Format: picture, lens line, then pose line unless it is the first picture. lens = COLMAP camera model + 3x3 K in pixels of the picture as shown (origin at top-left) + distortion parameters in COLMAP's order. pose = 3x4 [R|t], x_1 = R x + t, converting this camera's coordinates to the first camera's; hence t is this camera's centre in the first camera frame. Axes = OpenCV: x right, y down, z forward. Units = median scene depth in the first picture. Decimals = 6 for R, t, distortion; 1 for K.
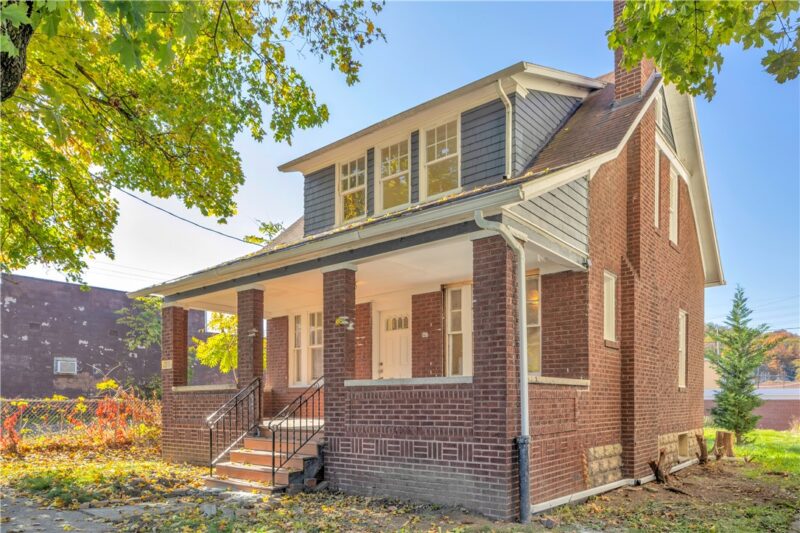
lens RADIAL K [[554.7, 0, 398.1], [0, 554.7, 300.1], [0, 0, 1]] dist [-0.002844, 0.000072]
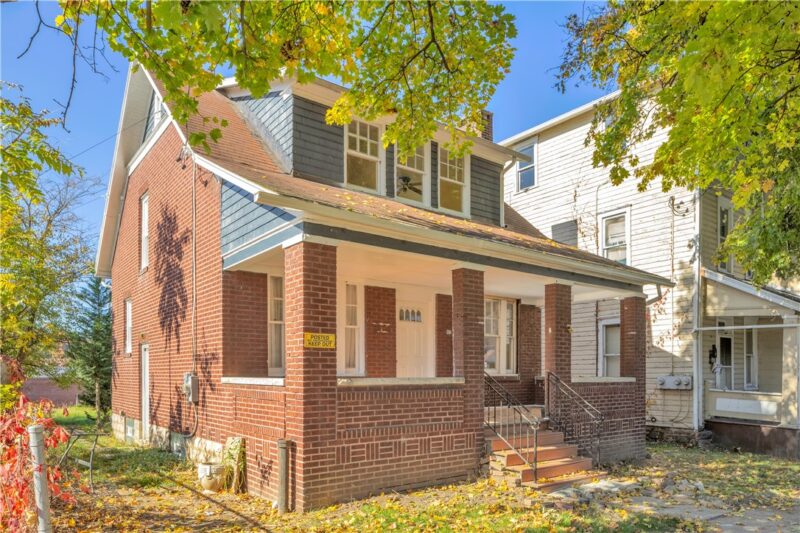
lens RADIAL K [[544.9, 0, 400.0], [0, 544.9, 266.5], [0, 0, 1]] dist [-0.009671, -0.001324]
pose [[0.208862, 0.194720, 0.958364, -1.560580], [-0.177864, 0.971196, -0.158565, 0.186744], [-0.961635, -0.137341, 0.237480, 1.261404]]
